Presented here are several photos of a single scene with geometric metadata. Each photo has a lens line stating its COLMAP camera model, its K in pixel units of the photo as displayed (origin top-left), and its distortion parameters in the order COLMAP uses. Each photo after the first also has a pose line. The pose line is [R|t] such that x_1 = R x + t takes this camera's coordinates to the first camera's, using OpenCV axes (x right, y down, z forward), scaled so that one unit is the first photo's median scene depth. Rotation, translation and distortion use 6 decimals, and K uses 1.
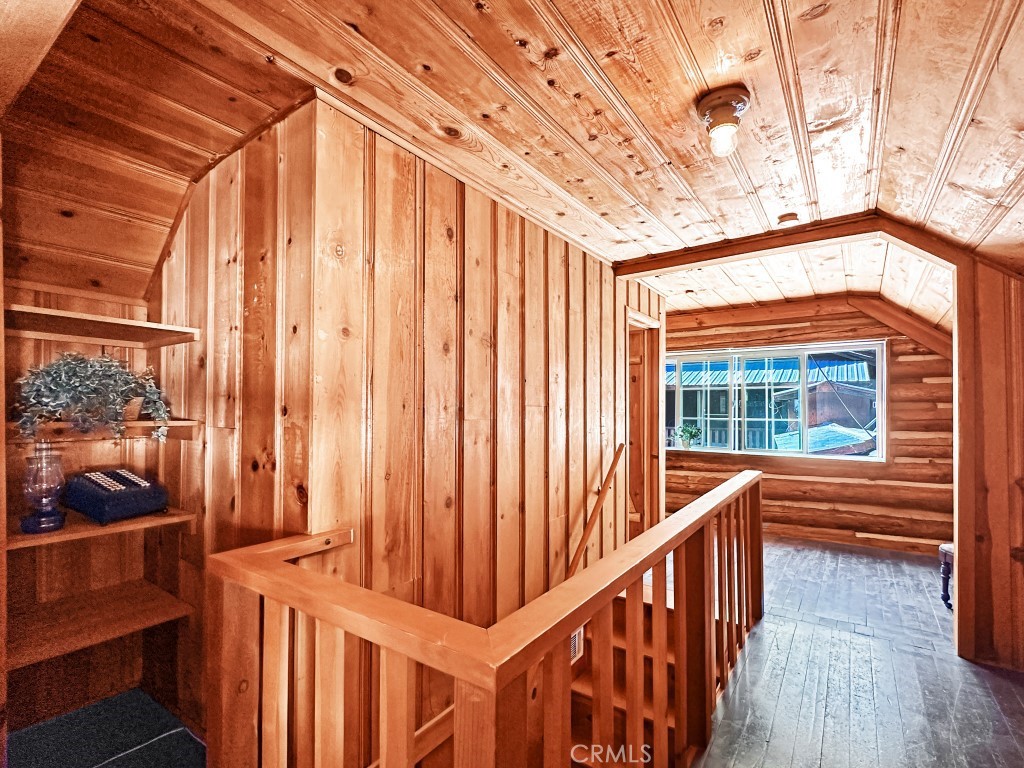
lens RADIAL K [[479.9, 0, 515.0], [0, 479.9, 400.9], [0, 0, 1]] dist [-0.000658, -0.000034]
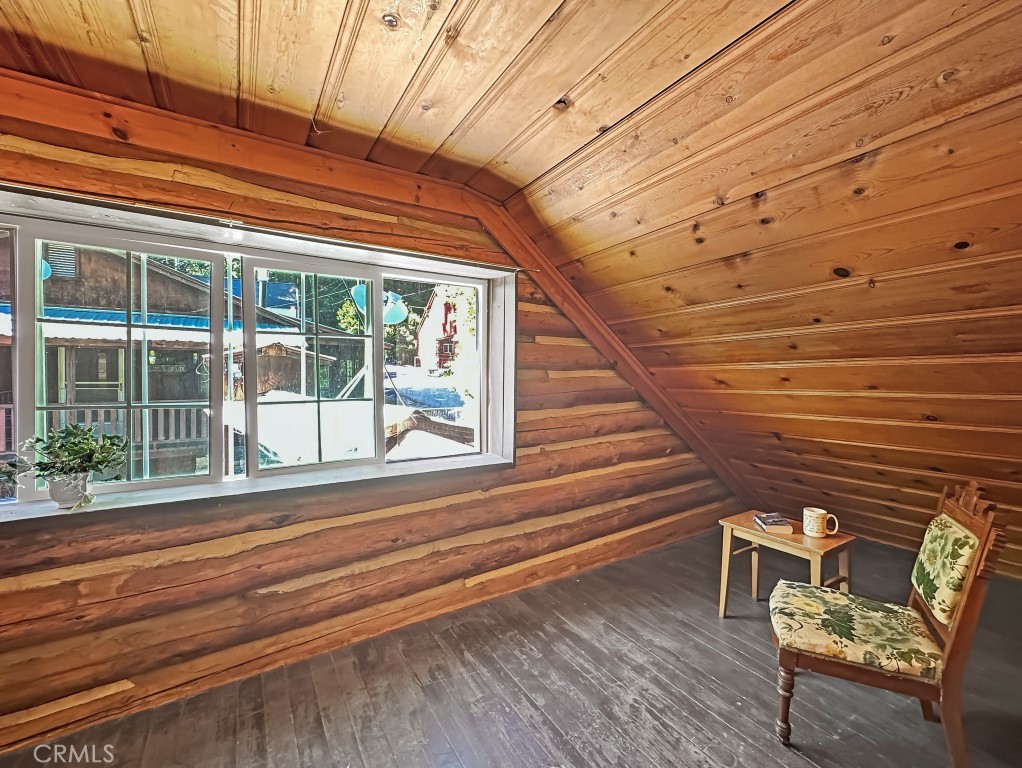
lens RADIAL K [[395.7, 0, 511.0], [0, 395.7, 384.0], [0, 0, 1]] dist [0.001253, 0.000121]
pose [[0.346528, -0.020169, 0.937823, 0.260518], [-0.008084, 0.999667, 0.024487, 0.009648], [-0.938005, -0.016067, 0.346250, 0.777228]]
